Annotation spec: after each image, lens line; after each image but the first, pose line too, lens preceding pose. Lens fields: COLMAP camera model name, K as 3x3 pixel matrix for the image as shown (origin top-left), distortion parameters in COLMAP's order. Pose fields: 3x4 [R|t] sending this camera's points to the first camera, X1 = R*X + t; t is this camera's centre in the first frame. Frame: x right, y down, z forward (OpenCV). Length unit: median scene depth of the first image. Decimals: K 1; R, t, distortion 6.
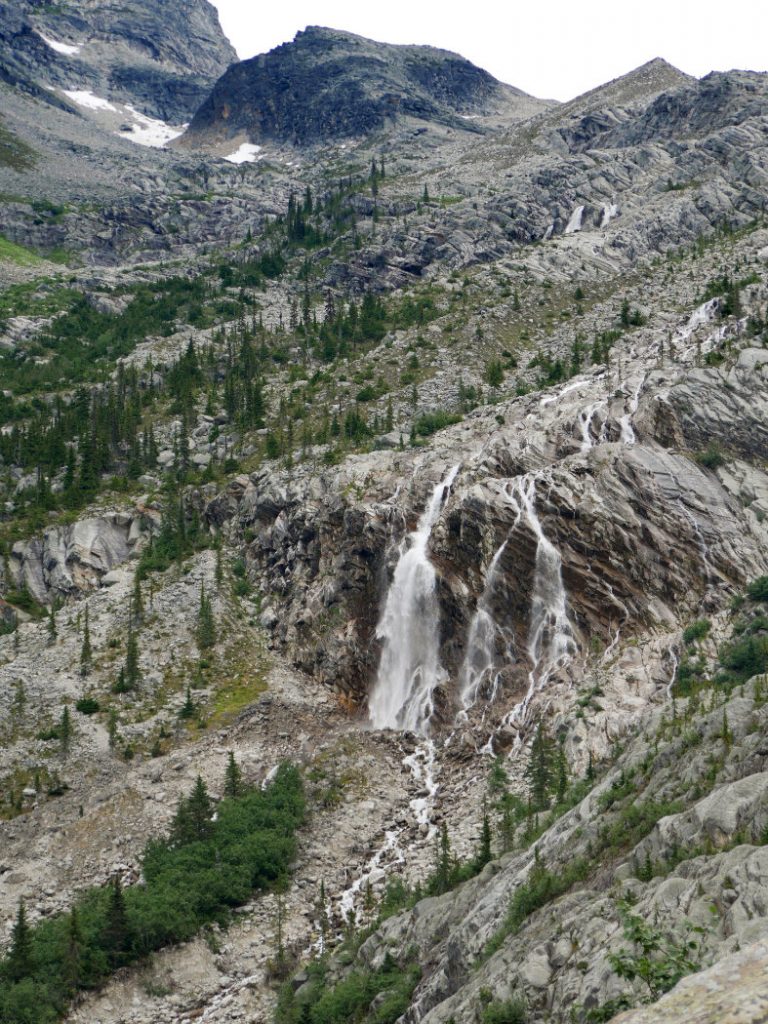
lens RADIAL K [[3233.7, 0, 384.0], [0, 3233.7, 512.0], [0, 0, 1]] dist [-0.044872, -0.302681]
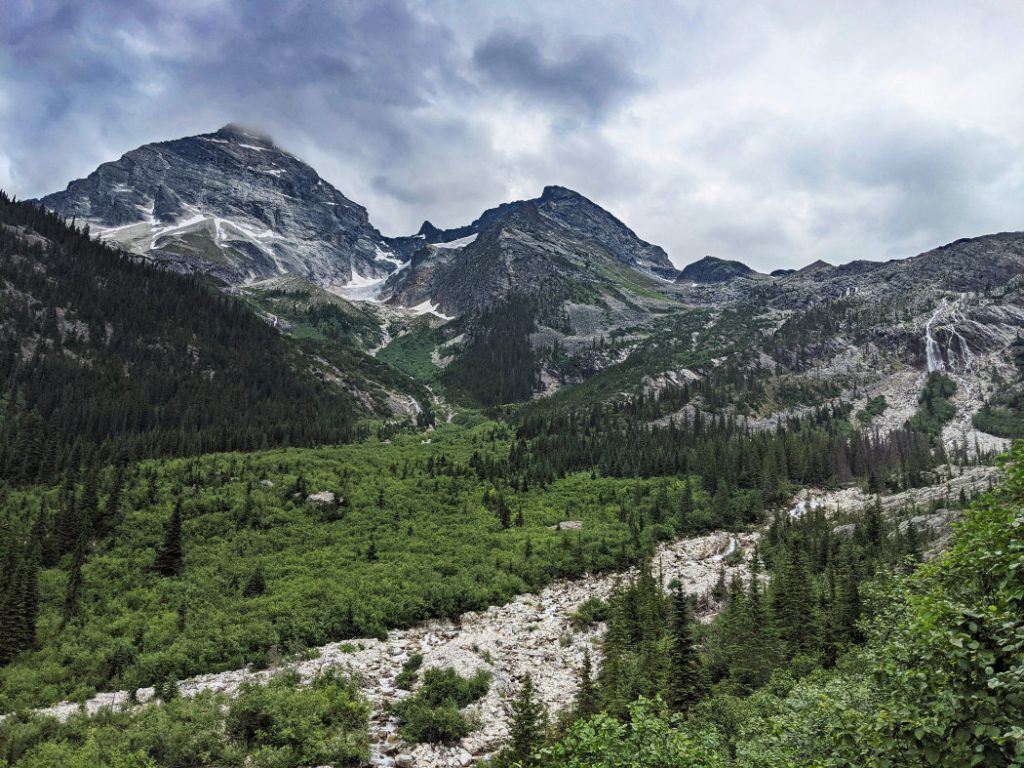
lens RADIAL K [[810.5, 0, 516.3], [0, 810.5, 386.4], [0, 0, 1]] dist [0.116228, -0.210601]
pose [[0.991217, 0.015487, -0.131334, -0.476725], [-0.015765, 0.999875, -0.001072, 0.100849], [0.131301, 0.003133, 0.991338, -0.390861]]
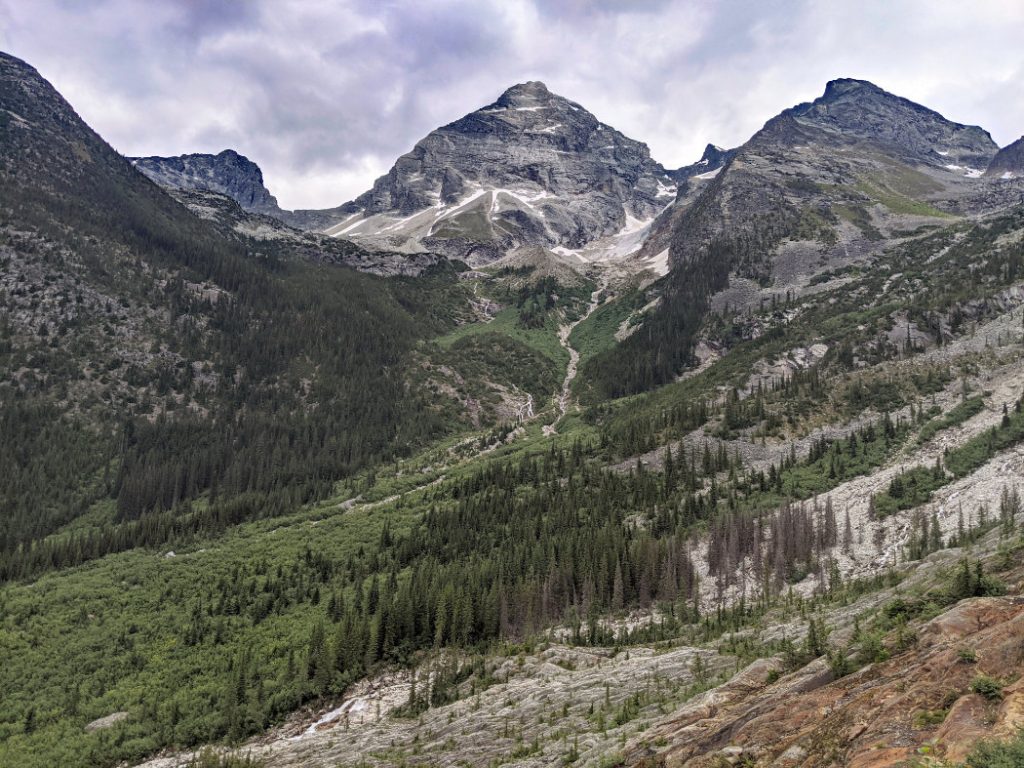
lens RADIAL K [[810.5, 0, 516.3], [0, 810.5, 386.4], [0, 0, 1]] dist [0.116228, -0.210601]
pose [[0.841828, -0.044342, -0.537922, -0.077810], [0.100146, 0.992147, 0.074940, -0.015077], [0.530374, -0.116957, 0.839657, -0.182791]]
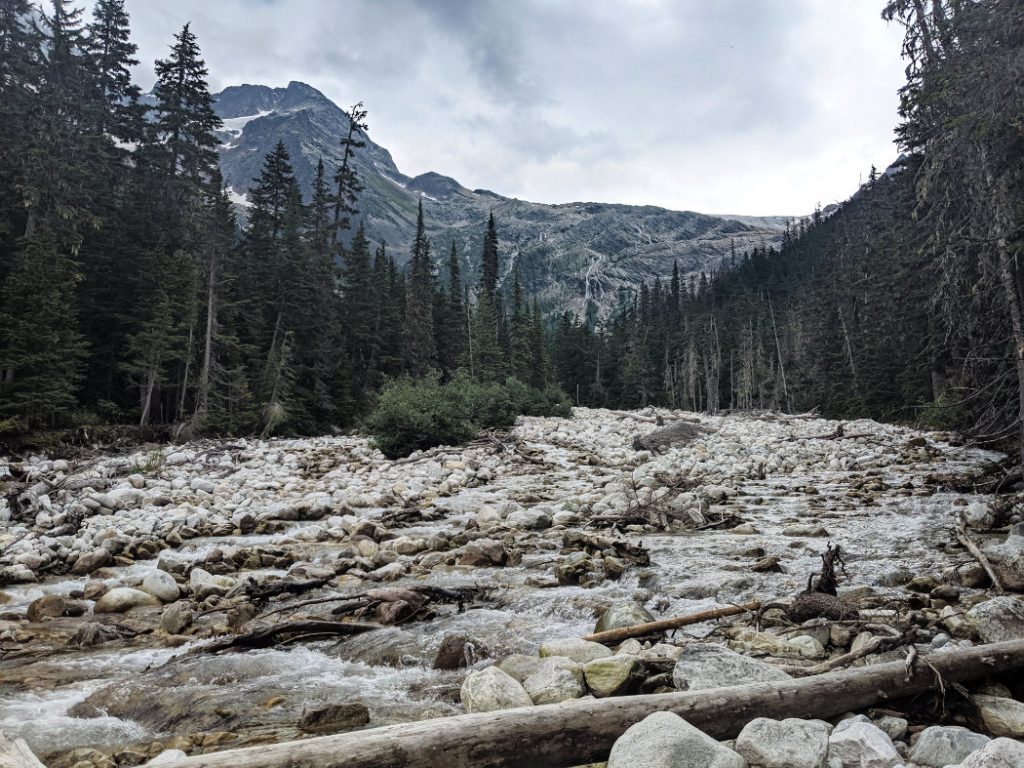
lens RADIAL K [[810.5, 0, 516.3], [0, 810.5, 386.4], [0, 0, 1]] dist [0.116228, -0.210601]
pose [[0.950188, 0.052667, 0.307196, -1.141132], [-0.103659, 0.982912, 0.152112, -0.041187], [-0.293935, -0.176378, 0.939411, -1.790028]]
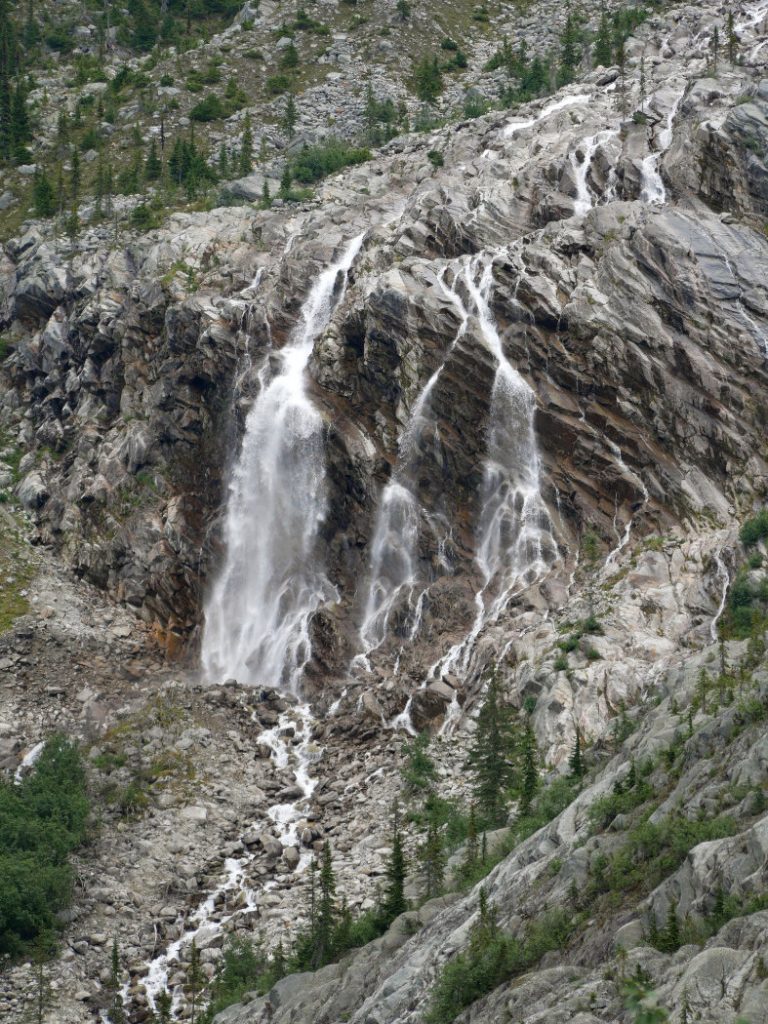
lens RADIAL K [[5503.4, 0, 384.0], [0, 5503.4, 512.0], [0, 0, 1]] dist [0.263833, 5.837939]
pose [[0.999426, 0.019425, 0.027765, 0.000204], [-0.020408, 0.999159, 0.035578, 0.000071], [-0.027050, -0.036124, 0.998981, 0.004290]]
